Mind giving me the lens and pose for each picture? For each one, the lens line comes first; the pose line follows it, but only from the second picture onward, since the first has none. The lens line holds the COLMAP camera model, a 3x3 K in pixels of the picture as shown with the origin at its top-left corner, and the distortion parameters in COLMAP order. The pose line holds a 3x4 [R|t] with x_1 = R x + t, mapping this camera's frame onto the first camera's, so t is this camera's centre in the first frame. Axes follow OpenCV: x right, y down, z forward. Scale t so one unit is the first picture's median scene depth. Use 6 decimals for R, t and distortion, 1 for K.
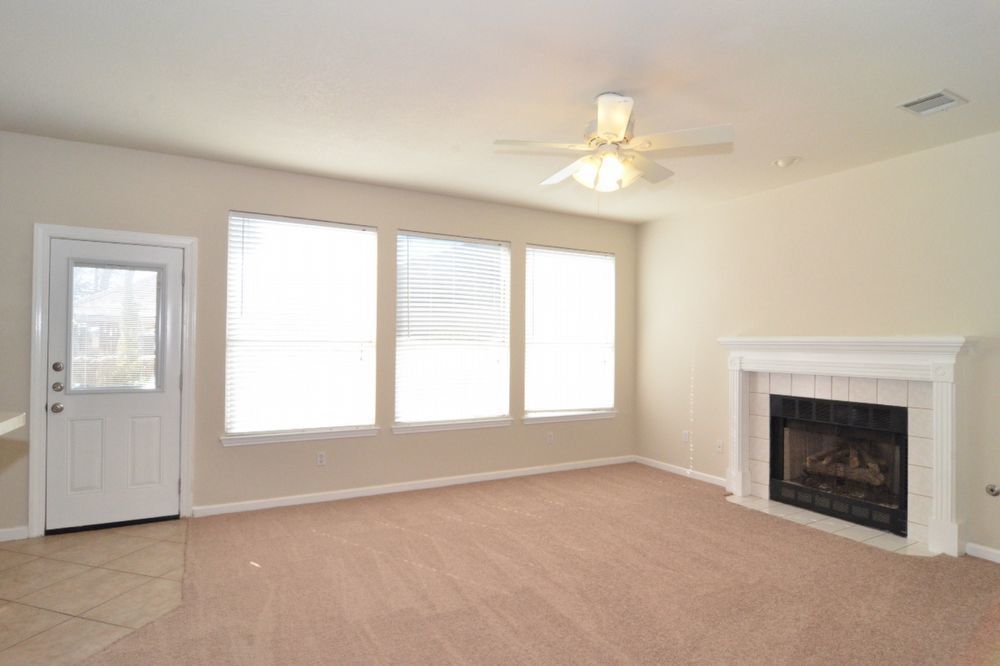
lens RADIAL K [[536.4, 0, 503.5], [0, 536.4, 337.2], [0, 0, 1]] dist [0.002852, -0.021751]
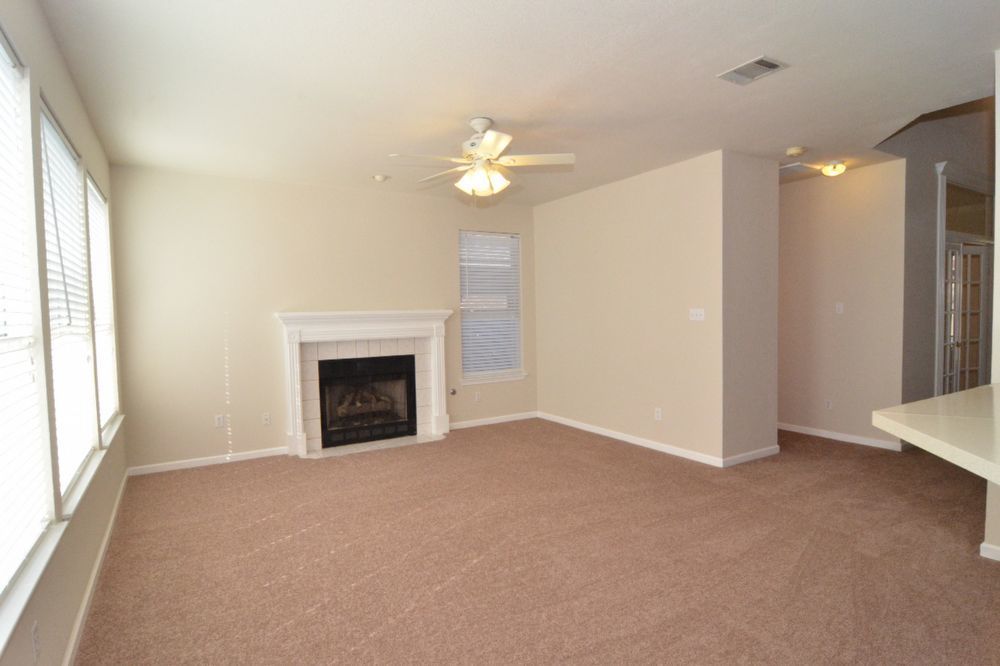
lens RADIAL K [[536.4, 0, 503.5], [0, 536.4, 337.2], [0, 0, 1]] dist [0.002852, -0.021751]
pose [[-0.044898, -0.057083, 0.997359, -0.741206], [0.010720, 0.998281, 0.057619, -0.009326], [-0.998934, 0.013278, -0.044209, 0.689304]]
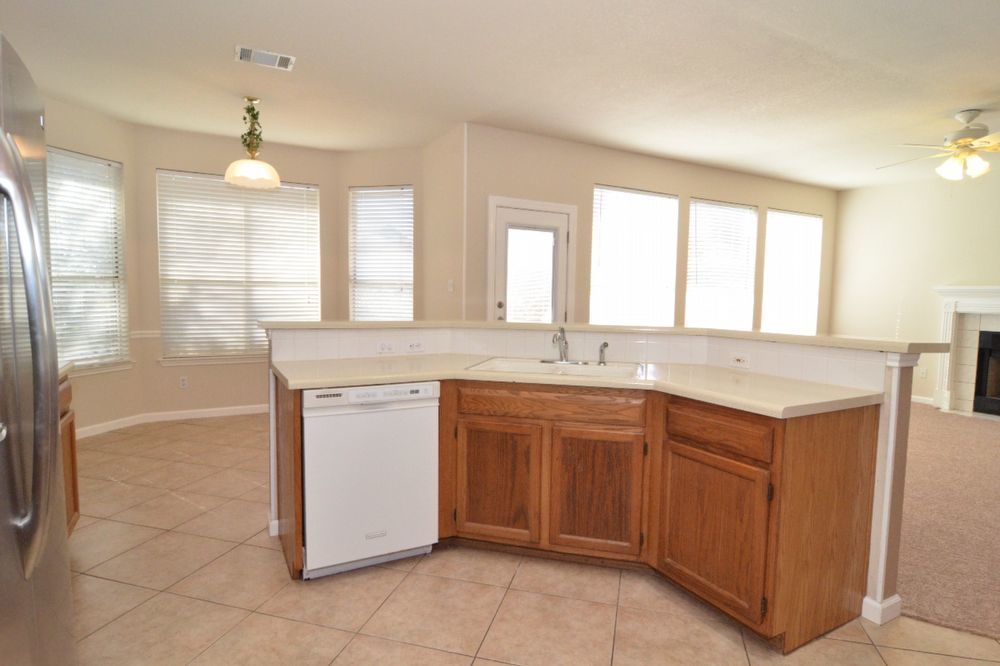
lens RADIAL K [[536.4, 0, 503.5], [0, 536.4, 337.2], [0, 0, 1]] dist [0.002852, -0.021751]
pose [[0.999987, 0.004806, -0.001451, -0.686470], [-0.004653, 0.995814, 0.091290, 0.011161], [0.001884, -0.091282, 0.995823, -0.288322]]
